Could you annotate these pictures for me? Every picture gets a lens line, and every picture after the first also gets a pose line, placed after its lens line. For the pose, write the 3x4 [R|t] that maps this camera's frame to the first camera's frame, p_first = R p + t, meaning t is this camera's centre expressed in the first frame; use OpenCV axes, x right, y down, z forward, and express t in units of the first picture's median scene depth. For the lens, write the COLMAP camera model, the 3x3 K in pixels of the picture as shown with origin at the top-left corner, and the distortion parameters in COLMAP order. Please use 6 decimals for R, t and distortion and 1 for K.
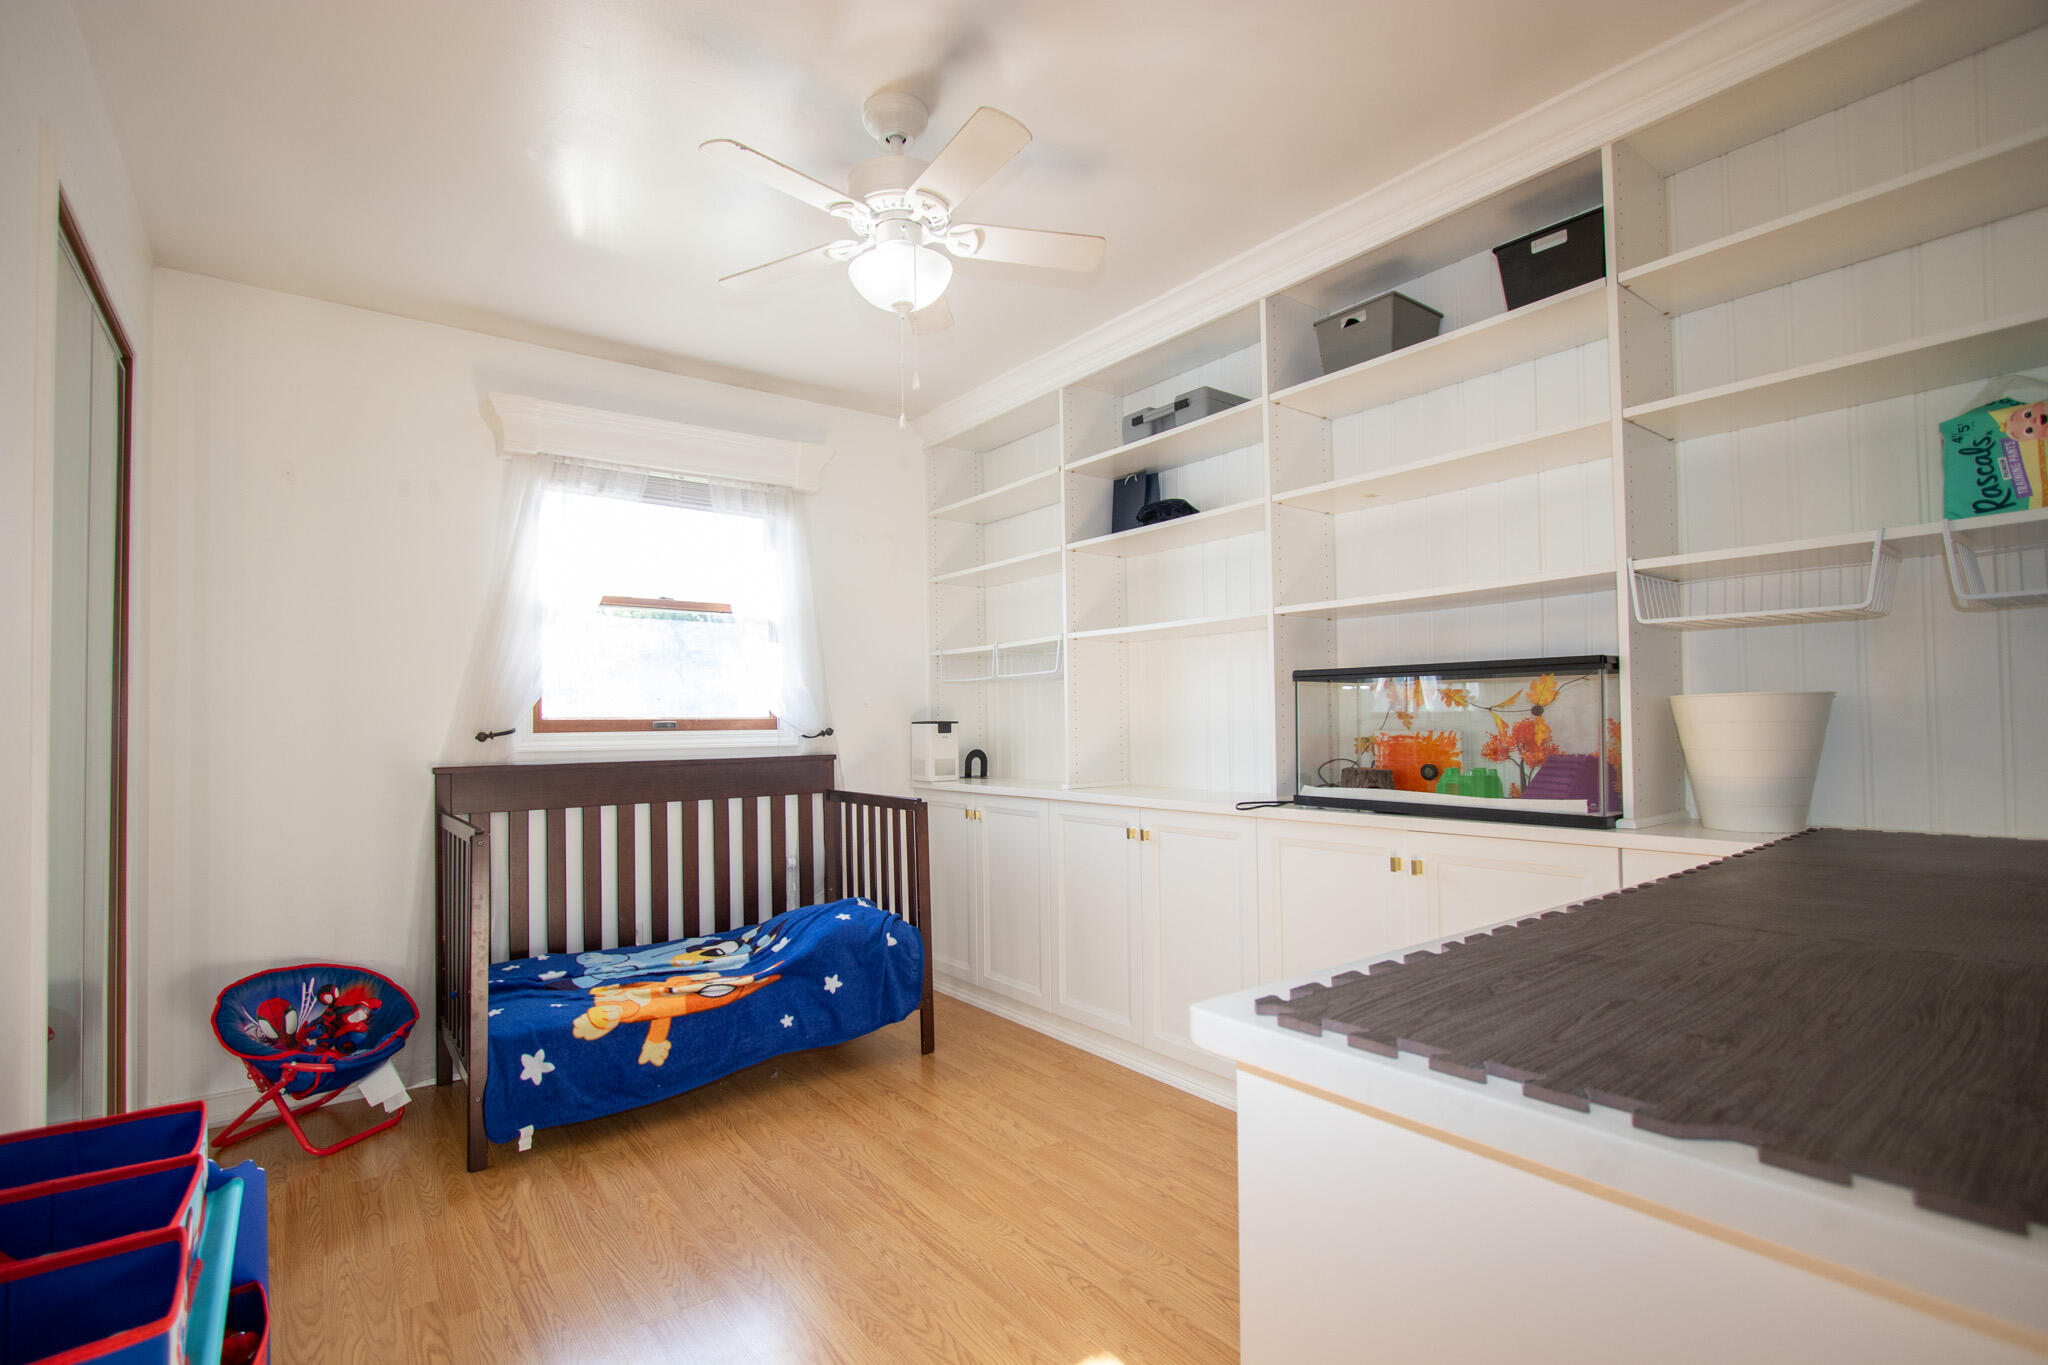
lens RADIAL K [[948.2, 0, 1024.3], [0, 948.2, 706.0], [0, 0, 1]] dist [-0.002110, 0.000039]
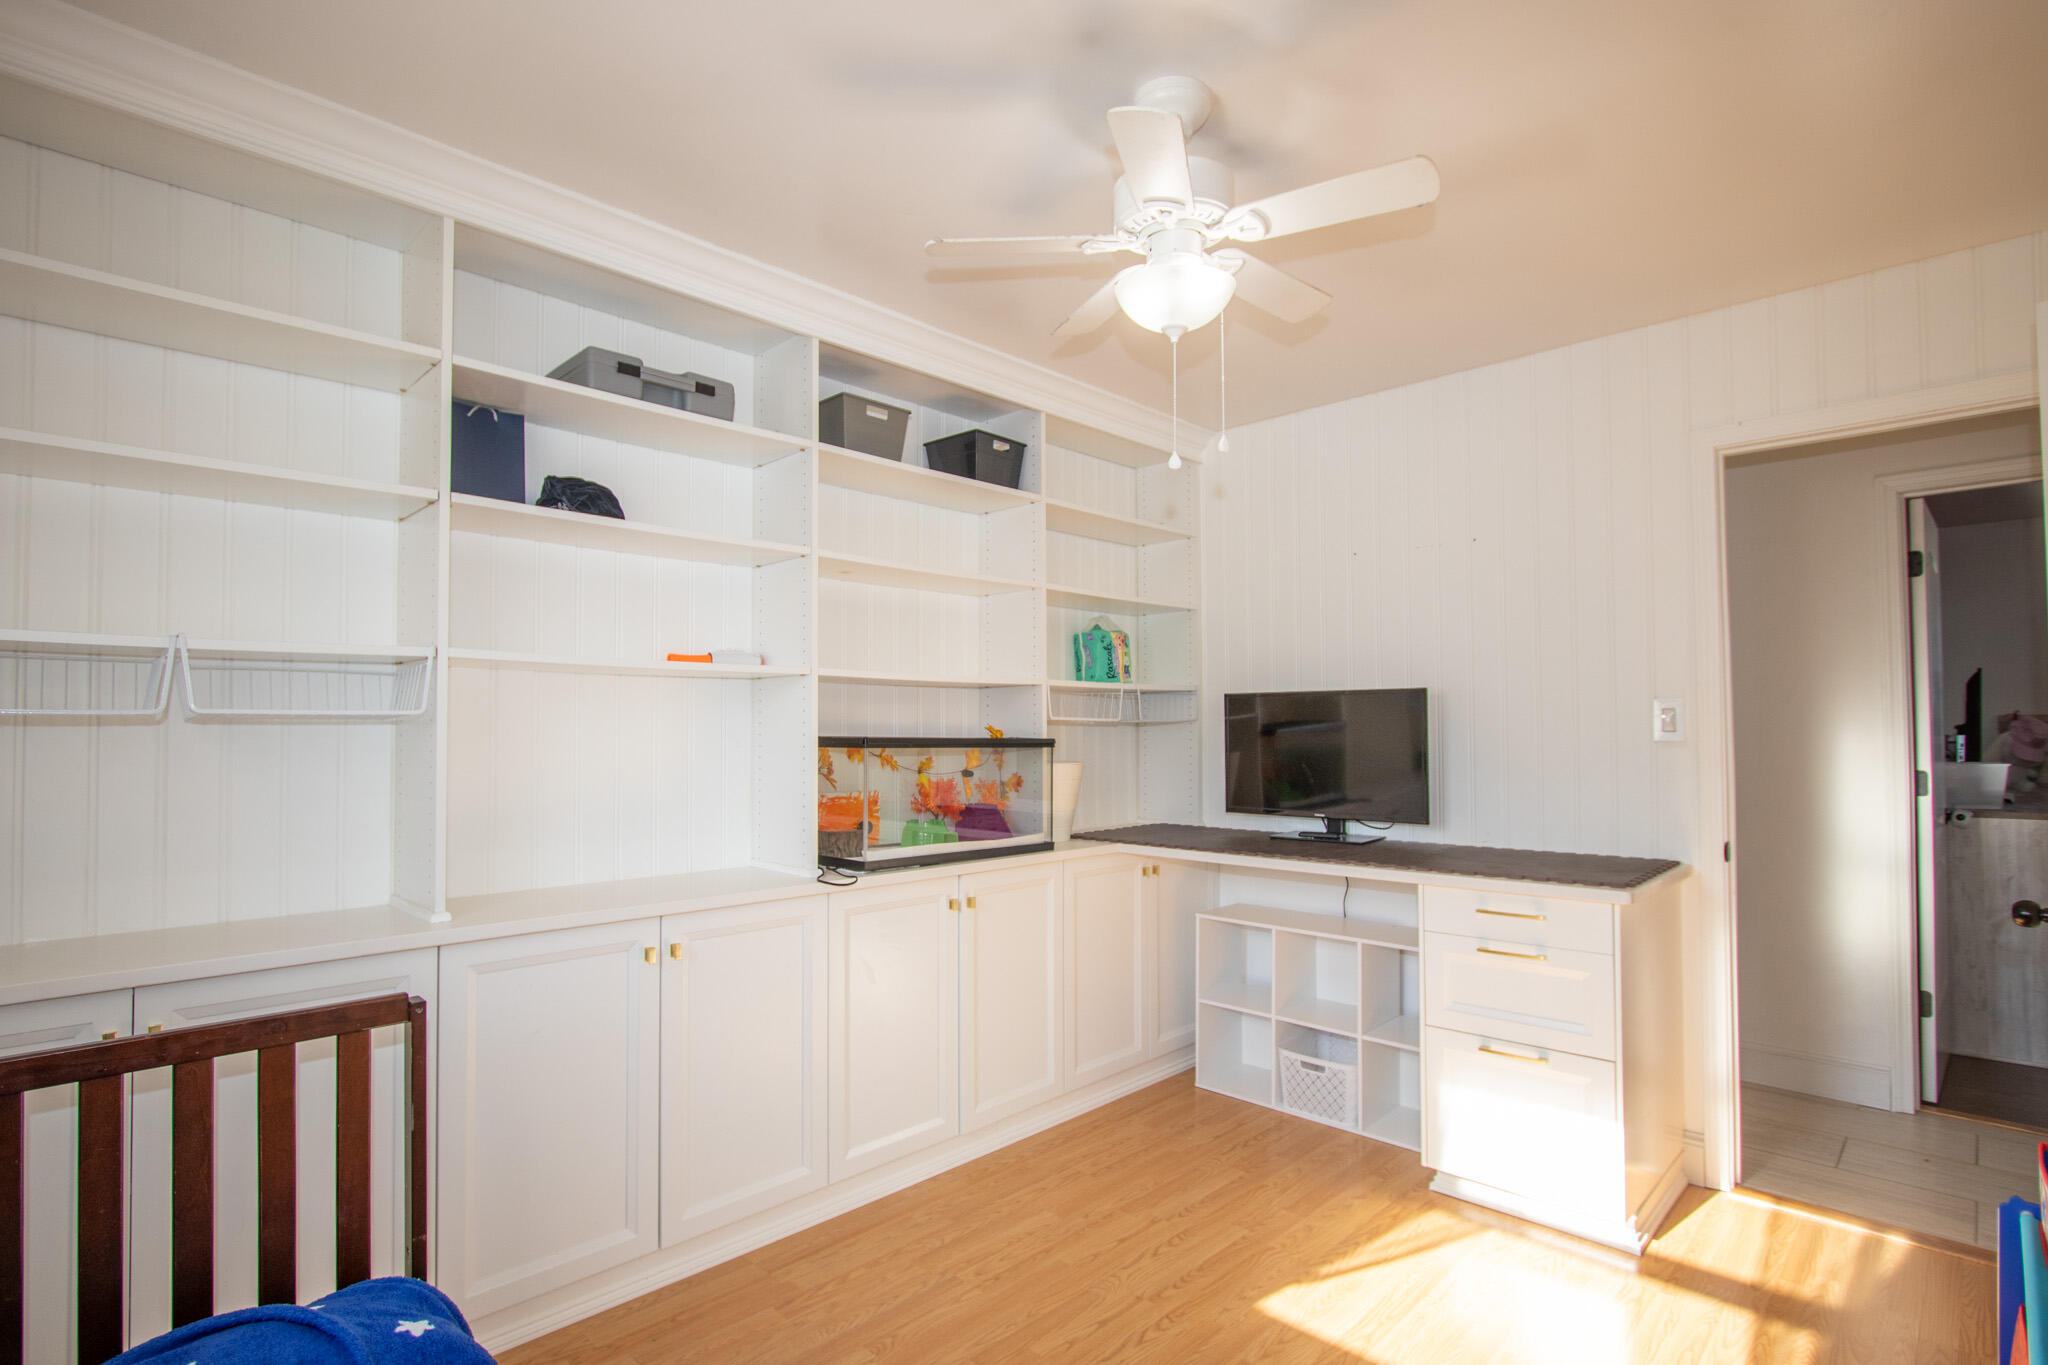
lens RADIAL K [[1015.4, 0, 1020.6], [0, 1015.4, 707.2], [0, 0, 1]] dist [-0.002668, -0.000134]
pose [[-0.134825, 0.040794, 0.990029, -0.868015], [-0.013434, 0.998985, -0.042992, -0.026614], [-0.990778, -0.019097, -0.134140, 1.067777]]
